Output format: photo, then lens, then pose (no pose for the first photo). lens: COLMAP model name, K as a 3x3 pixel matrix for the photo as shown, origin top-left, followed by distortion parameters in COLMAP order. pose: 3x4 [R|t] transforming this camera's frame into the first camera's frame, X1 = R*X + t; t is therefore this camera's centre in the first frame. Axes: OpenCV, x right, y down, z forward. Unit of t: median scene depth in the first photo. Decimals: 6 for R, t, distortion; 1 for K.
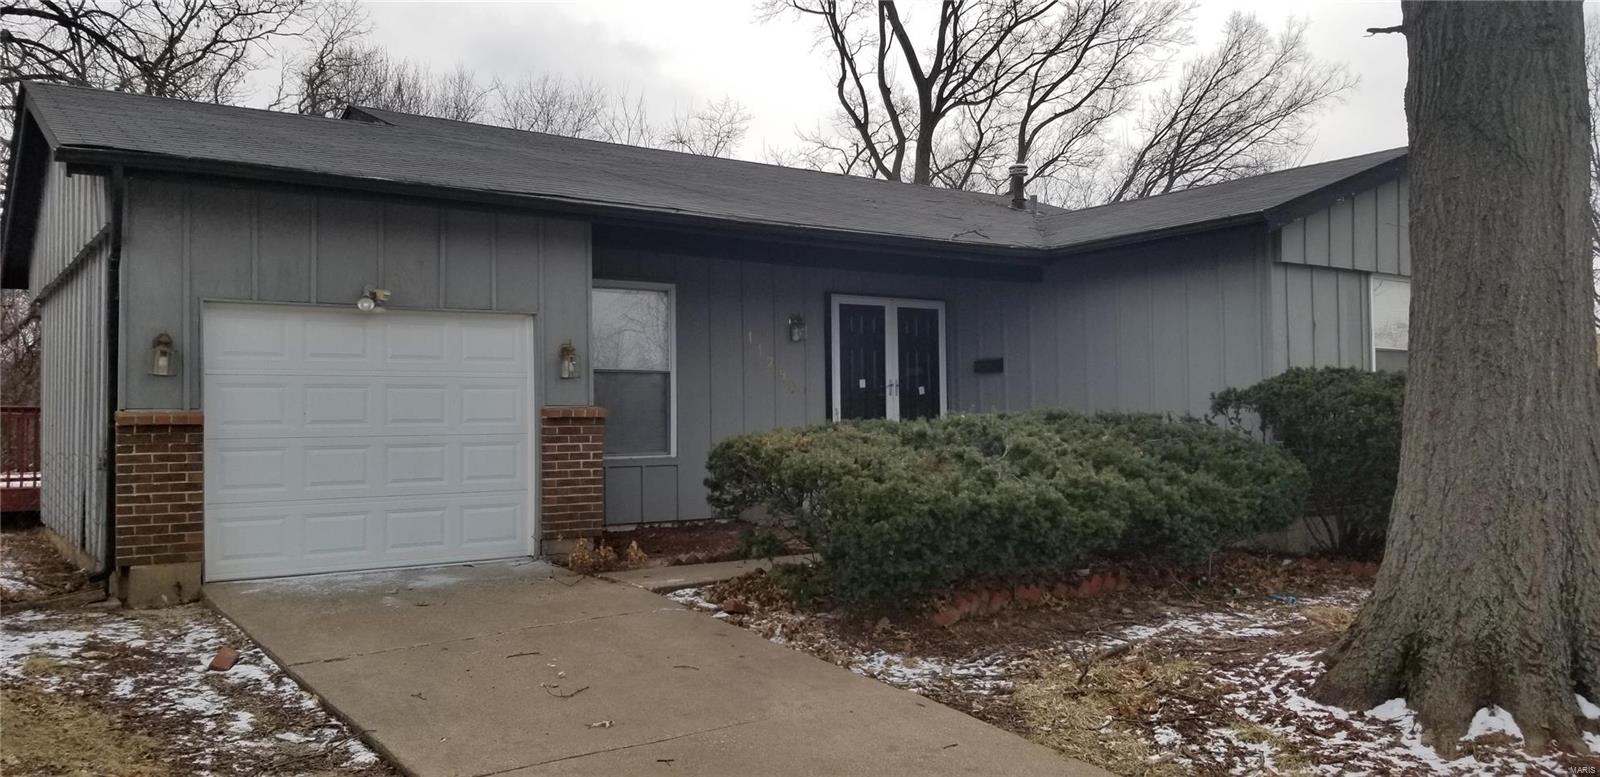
lens RADIAL K [[1249.0, 0, 821.0], [0, 1249.0, 383.1], [0, 0, 1]] dist [0.059189, -0.104439]
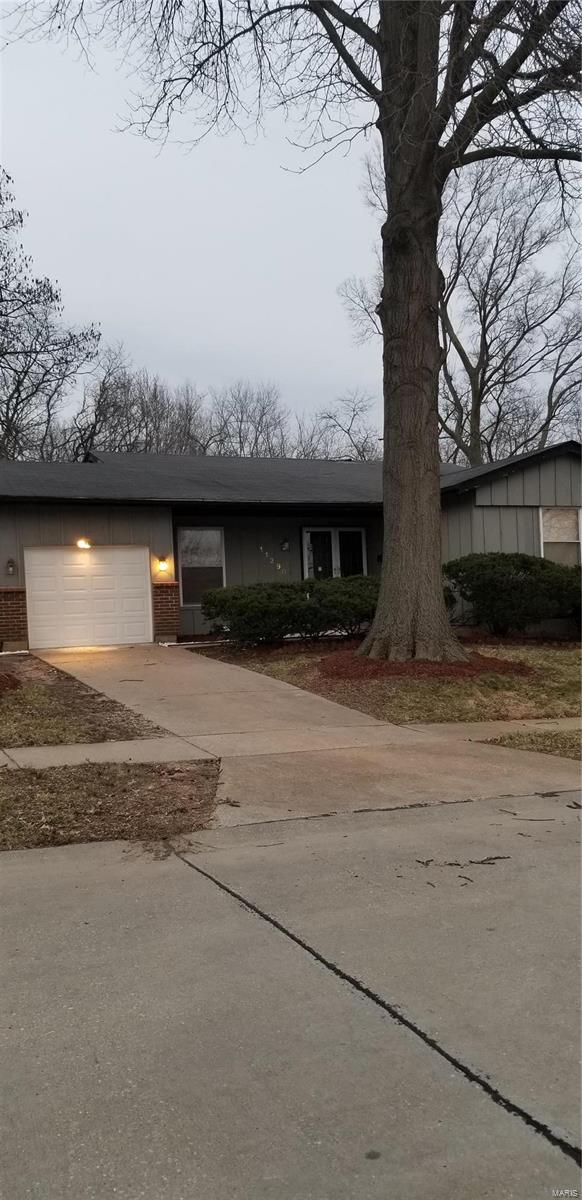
lens RADIAL K [[936.7, 0, 279.3], [0, 936.7, 595.9], [0, 0, 1]] dist [0.059189, -0.104439]
pose [[0.975694, -0.032059, -0.216779, 0.290814], [0.035900, 0.999260, 0.013803, 0.020465], [0.216176, -0.021249, 0.976123, -0.520607]]
